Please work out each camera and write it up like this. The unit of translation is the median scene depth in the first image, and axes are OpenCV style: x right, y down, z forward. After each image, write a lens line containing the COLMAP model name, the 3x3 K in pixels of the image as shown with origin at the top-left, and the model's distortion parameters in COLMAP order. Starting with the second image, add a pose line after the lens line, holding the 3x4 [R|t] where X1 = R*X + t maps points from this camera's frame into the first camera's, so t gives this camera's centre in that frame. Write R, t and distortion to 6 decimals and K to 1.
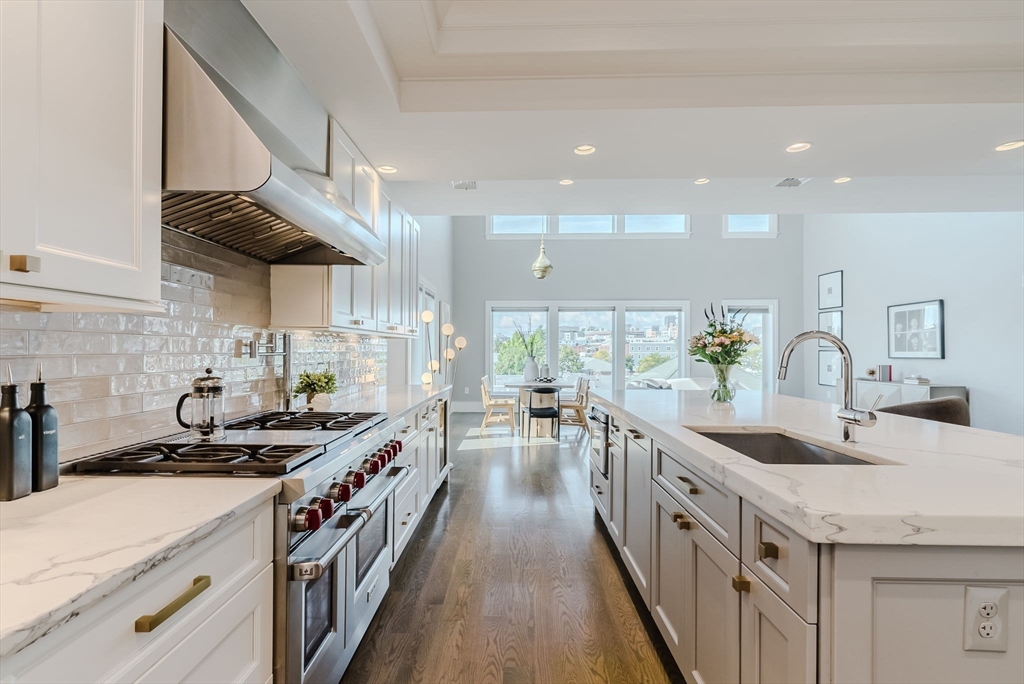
lens RADIAL K [[564.3, 0, 526.9], [0, 564.3, 345.7], [0, 0, 1]] dist [-0.000890, -0.000227]
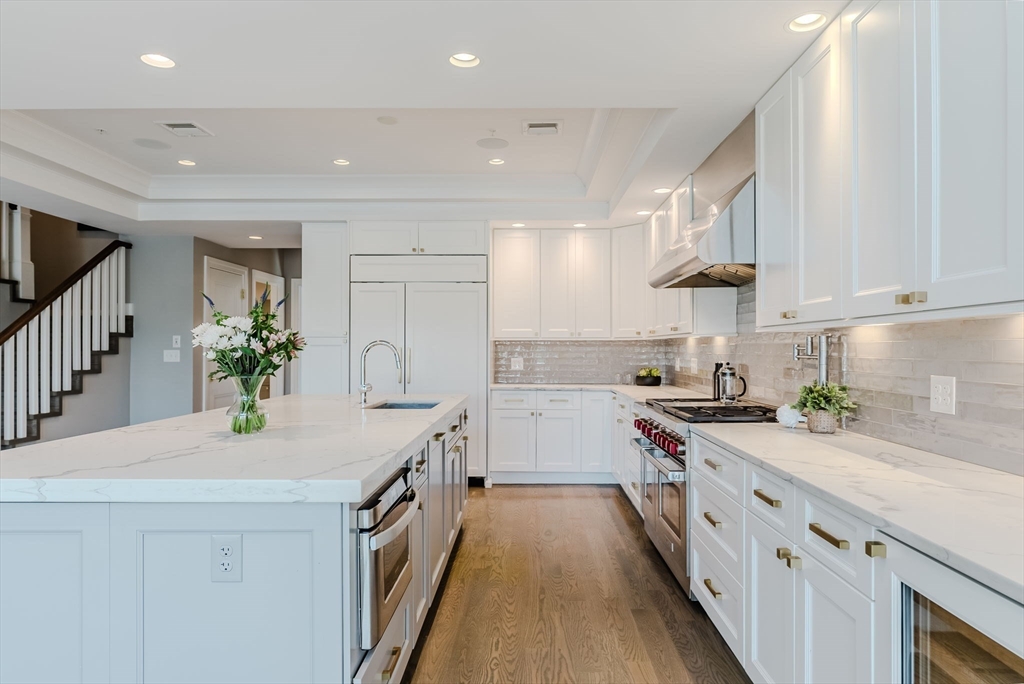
lens RADIAL K [[564.3, 0, 526.9], [0, 564.3, 345.7], [0, 0, 1]] dist [-0.000890, -0.000227]
pose [[-0.999522, -0.004211, 0.030632, 0.004806], [-0.004459, 0.999958, -0.008036, 0.002999], [-0.030596, -0.008169, -0.999498, 1.978035]]
